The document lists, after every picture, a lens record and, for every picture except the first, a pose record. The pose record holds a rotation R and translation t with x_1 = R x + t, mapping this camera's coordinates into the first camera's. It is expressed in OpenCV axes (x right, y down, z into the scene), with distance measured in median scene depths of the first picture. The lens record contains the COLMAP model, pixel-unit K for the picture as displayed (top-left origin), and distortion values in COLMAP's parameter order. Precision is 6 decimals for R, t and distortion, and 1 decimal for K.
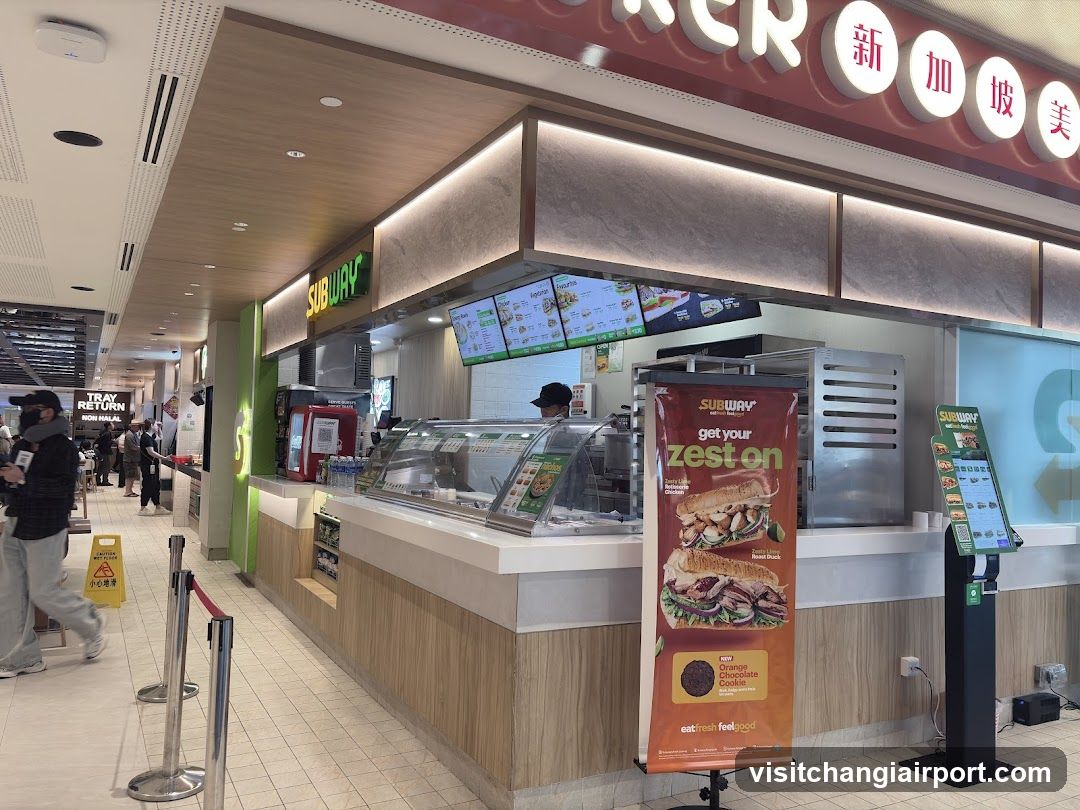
lens RADIAL K [[834.1, 0, 540.0], [0, 834.1, 405.0], [0, 0, 1]] dist [0.088905, -0.001796]
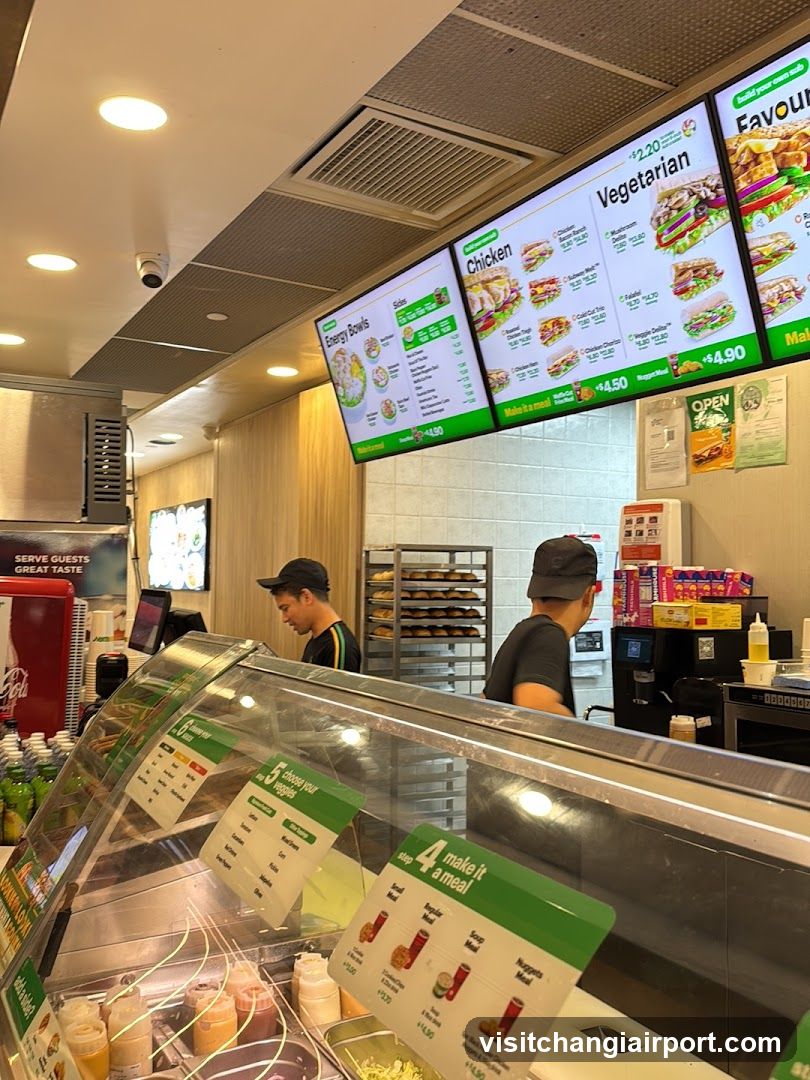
lens RADIAL K [[964.7, 0, 402.4], [0, 964.7, 554.2], [0, 0, 1]] dist [0.130492, -0.321039]
pose [[0.999824, -0.018438, -0.003542, -0.084540], [0.018497, 0.999678, 0.017377, -0.012640], [0.003220, -0.017439, 0.999843, 0.663802]]
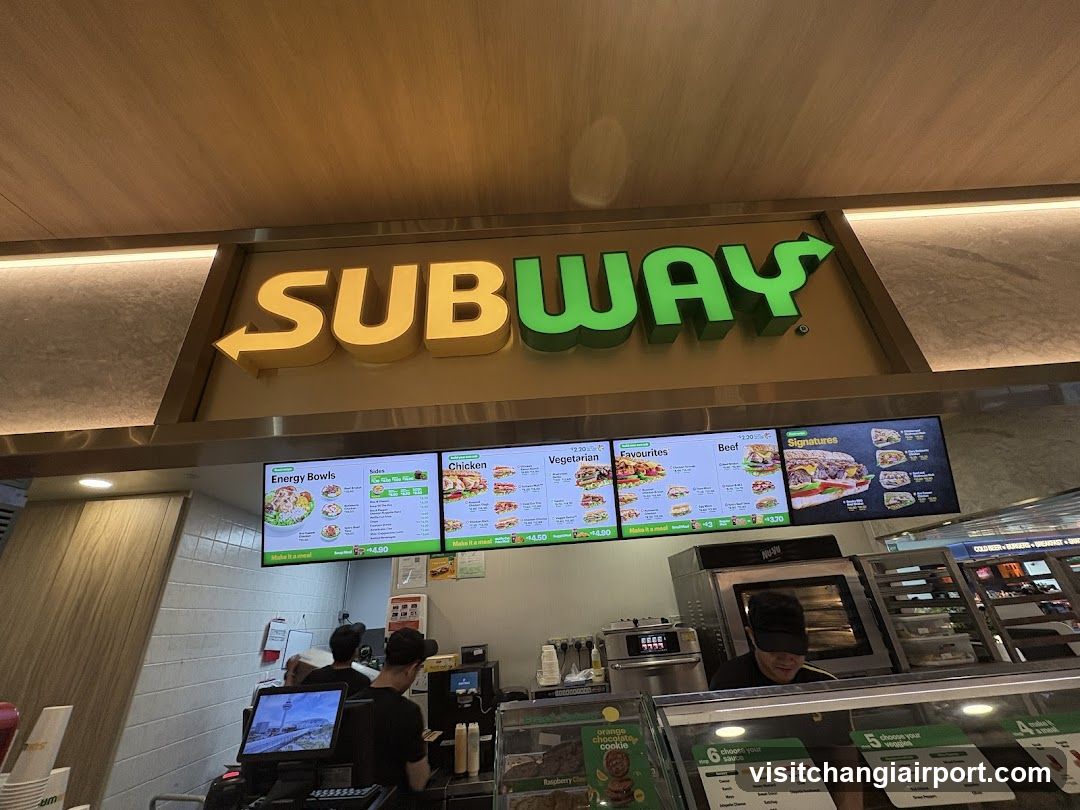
lens RADIAL K [[427.5, 0, 540.0], [0, 427.5, 405.0], [0, 0, 1]] dist [0.000106, -0.000206]
pose [[0.470883, 0.338974, 0.814473, -0.341083], [0.047224, 0.912225, -0.406960, -0.024134], [-0.880931, 0.230093, 0.413543, 0.859894]]
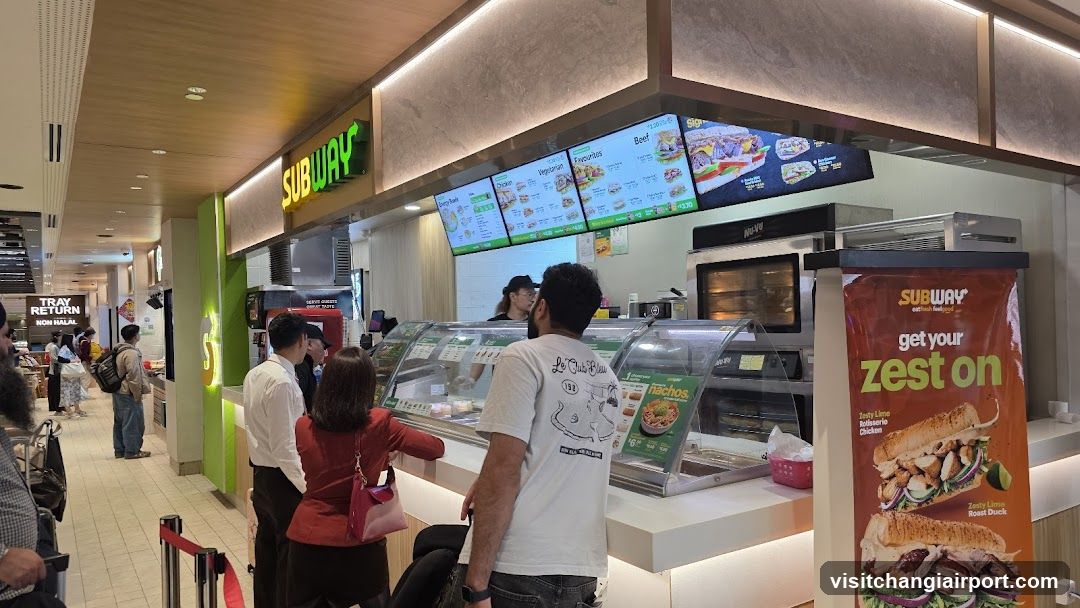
lens RADIAL K [[739.7, 0, 540.0], [0, 739.7, 304.0], [0, 0, 1]] dist [0.062840, -0.002081]
pose [[0.994723, -0.052694, 0.088032, -0.088845], [0.050250, 0.998293, 0.029757, -0.015986], [-0.089450, -0.025177, 0.995673, 0.219678]]
